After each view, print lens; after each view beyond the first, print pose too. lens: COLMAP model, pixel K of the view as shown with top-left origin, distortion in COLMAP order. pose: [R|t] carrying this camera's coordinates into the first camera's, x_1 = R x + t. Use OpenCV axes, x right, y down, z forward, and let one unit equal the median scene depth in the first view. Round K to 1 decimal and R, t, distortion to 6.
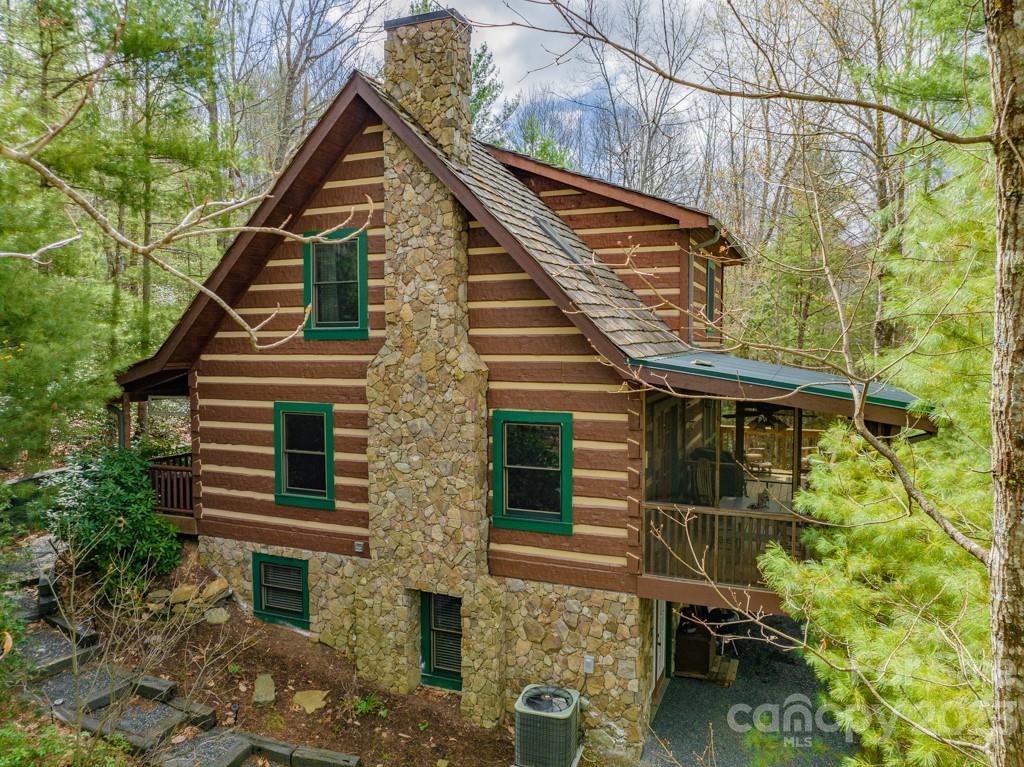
lens RADIAL K [[720.7, 0, 513.1], [0, 720.7, 380.9], [0, 0, 1]] dist [-0.048007, 0.017284]
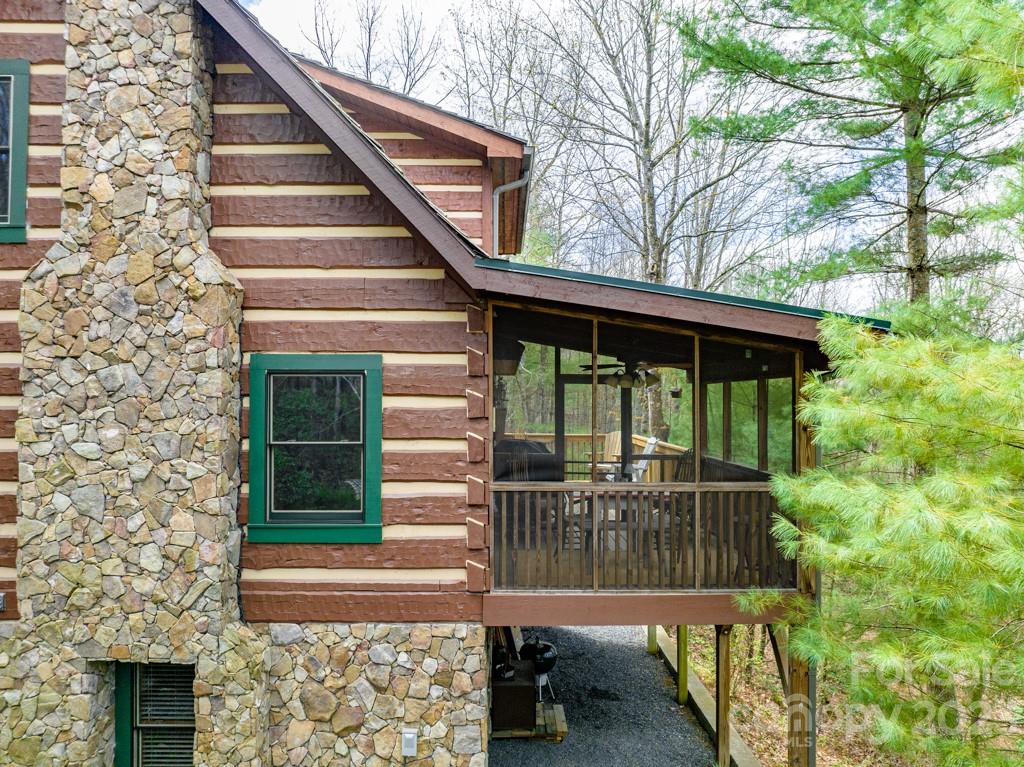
lens RADIAL K [[720.7, 0, 514.9], [0, 720.7, 384.7], [0, 0, 1]] dist [-0.048007, 0.017284]
pose [[0.917167, 0.012517, 0.398306, -0.065780], [0.018252, 0.997138, -0.073365, 0.118531], [-0.398084, 0.074558, 0.914314, 0.336974]]
